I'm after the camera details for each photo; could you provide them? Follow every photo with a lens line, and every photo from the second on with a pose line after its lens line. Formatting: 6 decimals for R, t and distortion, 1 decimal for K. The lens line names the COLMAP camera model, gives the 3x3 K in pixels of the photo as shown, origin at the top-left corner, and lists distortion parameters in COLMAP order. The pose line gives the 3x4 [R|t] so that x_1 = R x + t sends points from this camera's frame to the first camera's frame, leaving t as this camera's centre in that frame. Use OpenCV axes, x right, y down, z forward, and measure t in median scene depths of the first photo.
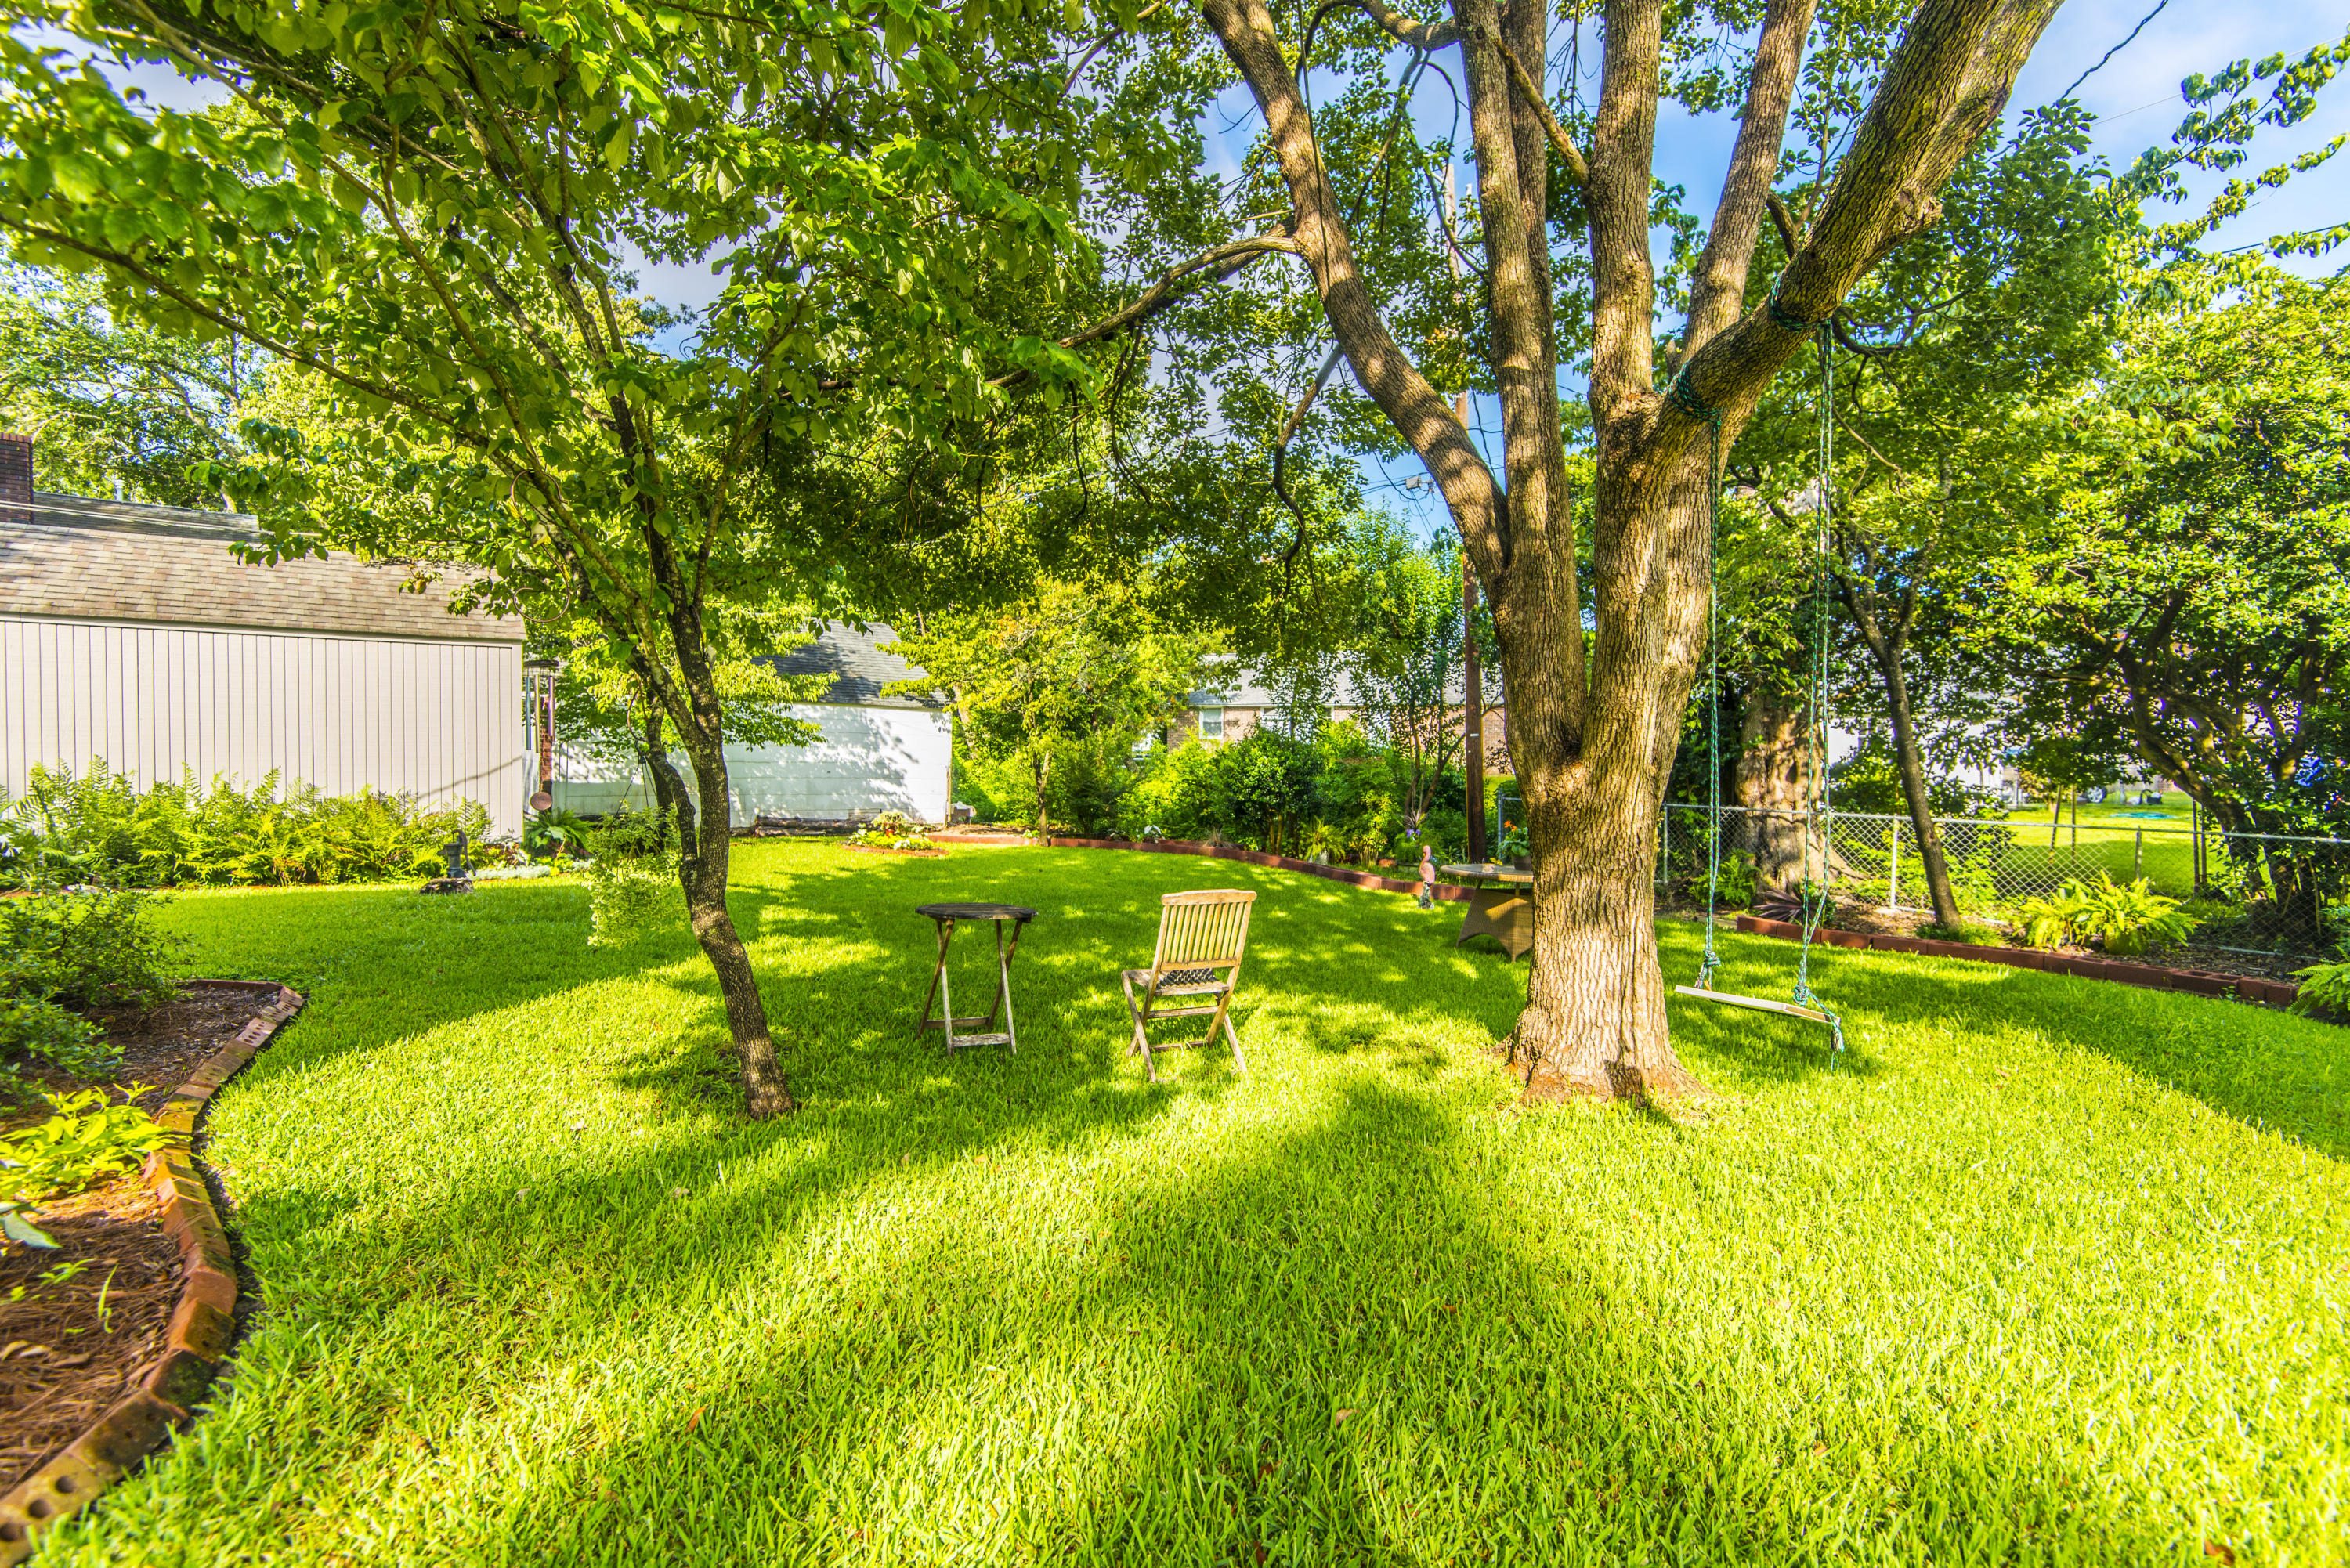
lens RADIAL K [[1060.6, 0, 1182.8], [0, 1060.6, 776.9], [0, 0, 1]] dist [0.036943, -0.021995]
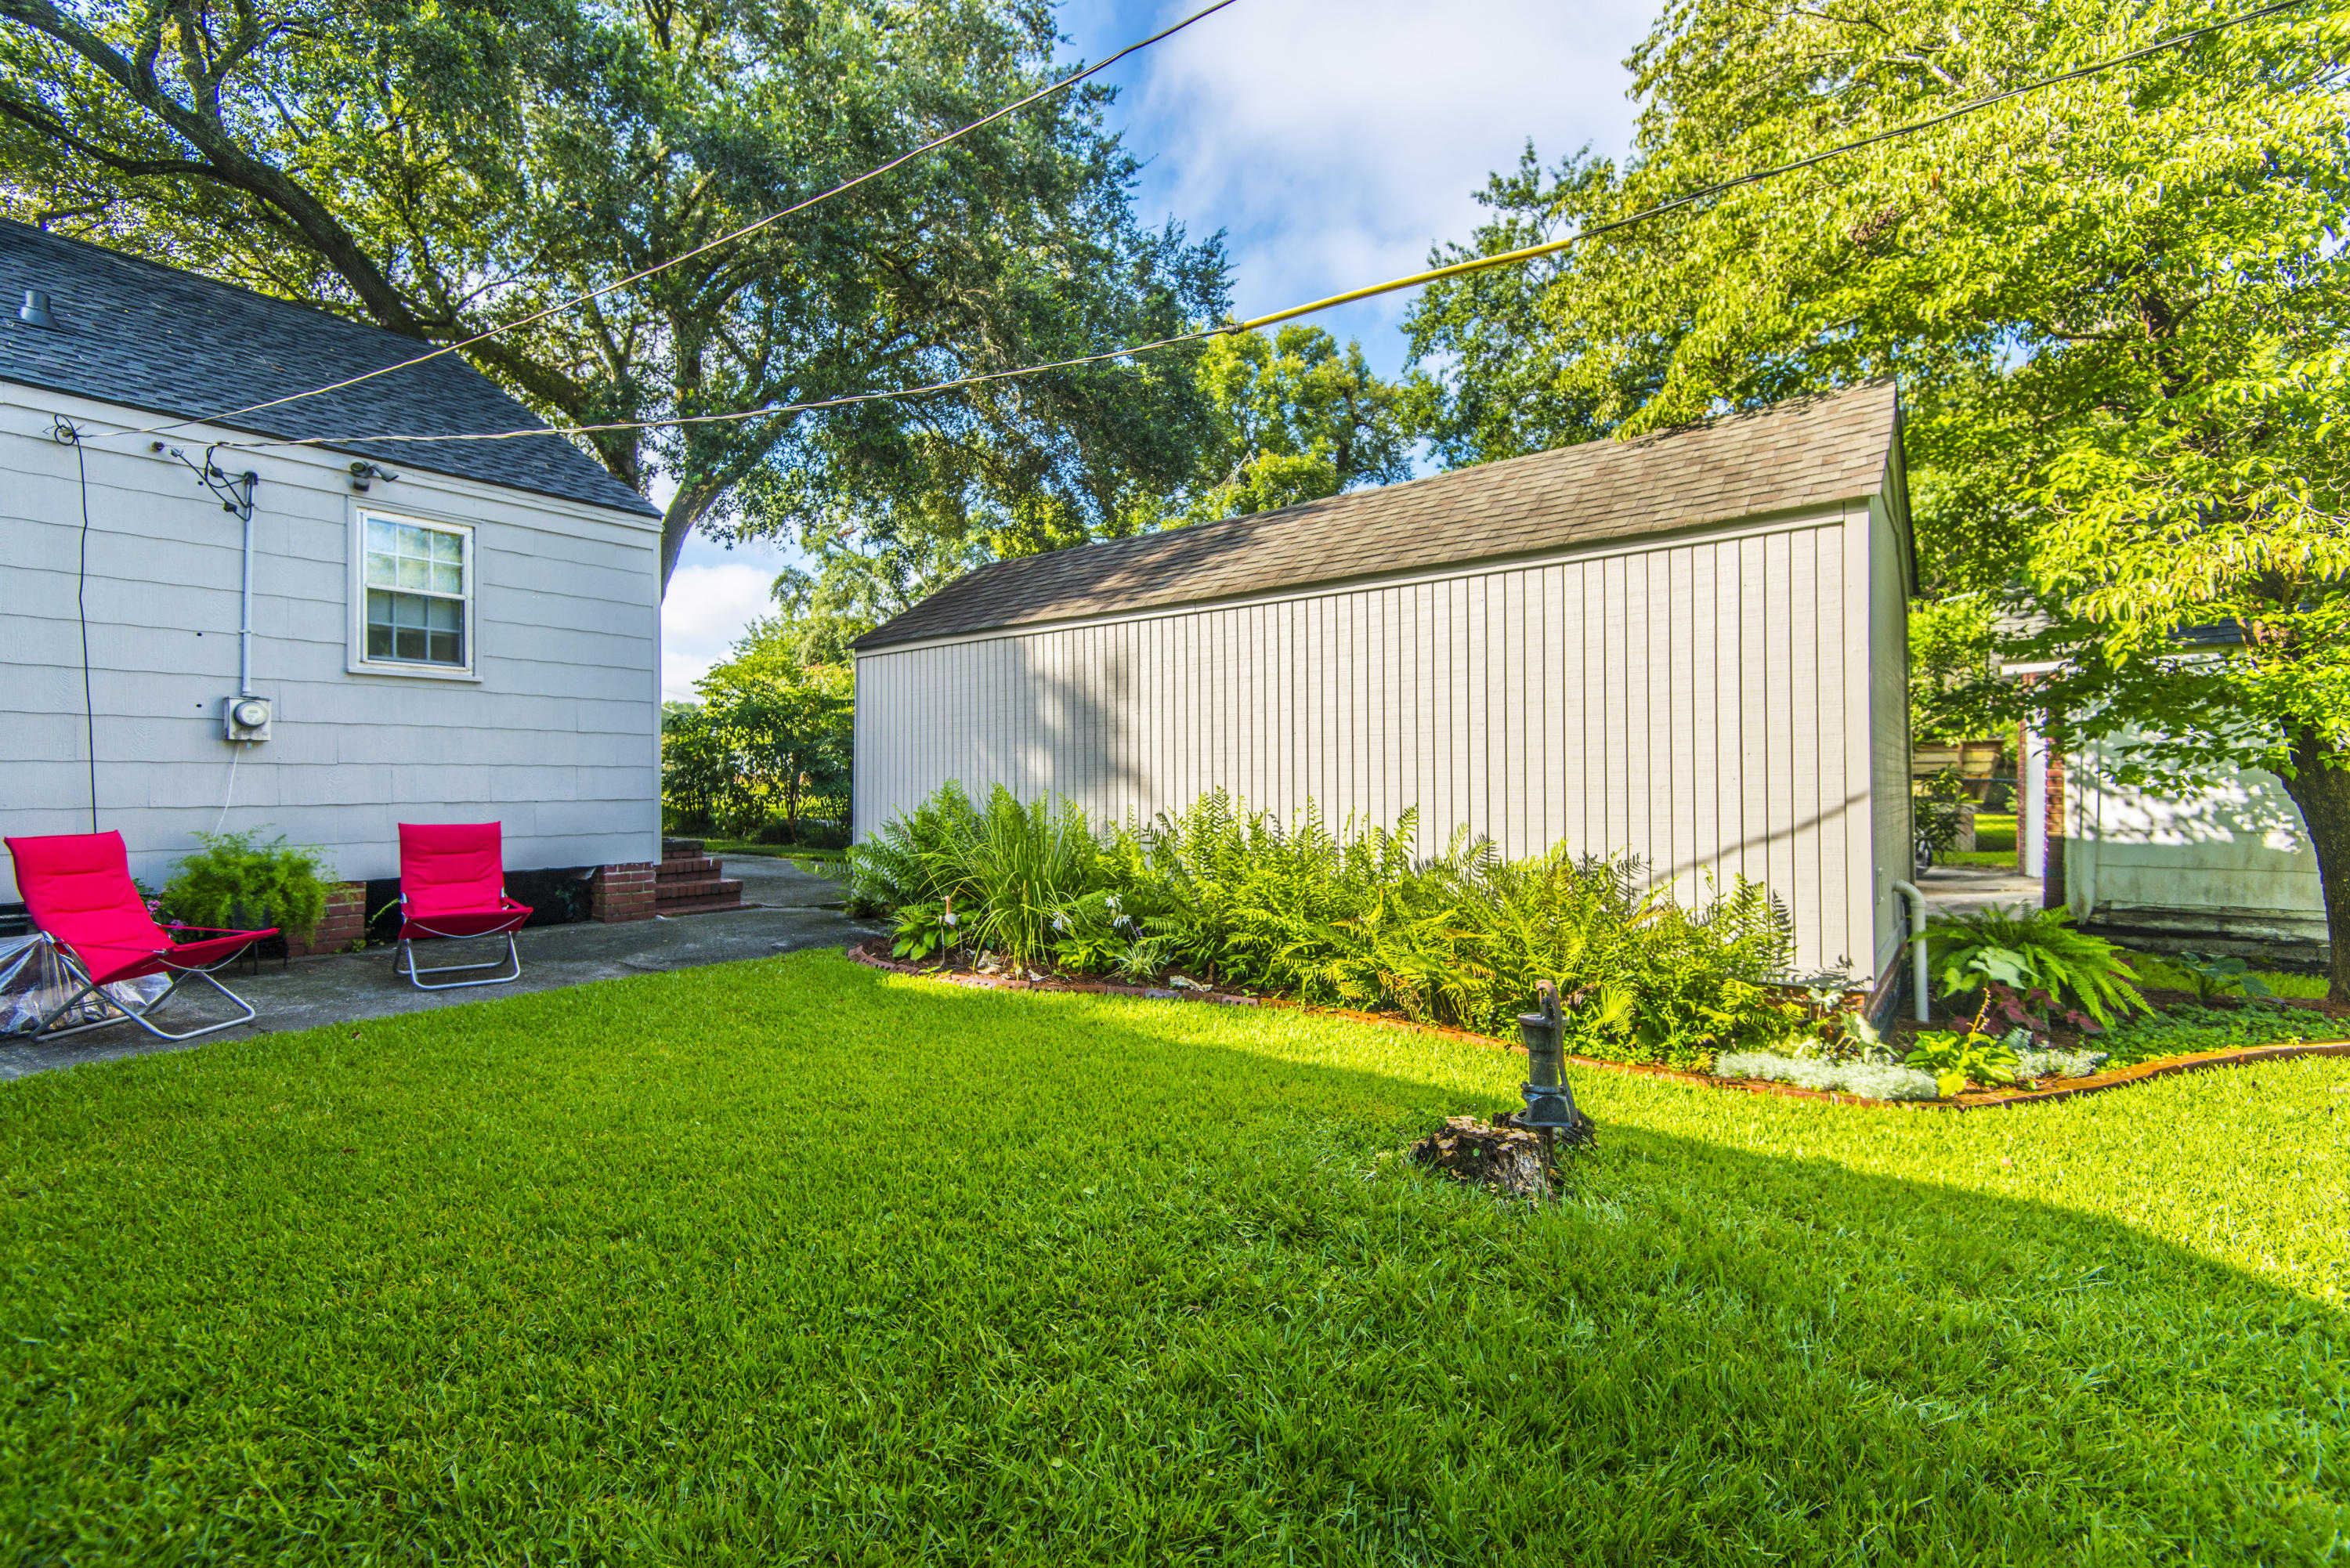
lens RADIAL K [[1060.6, 0, 1182.8], [0, 1060.6, 776.9], [0, 0, 1]] dist [0.036943, -0.021995]
pose [[0.283560, -0.026929, -0.958576, -0.271937], [-0.016700, 0.999315, -0.033013, -0.002326], [0.958809, 0.025369, 0.282916, 0.575178]]
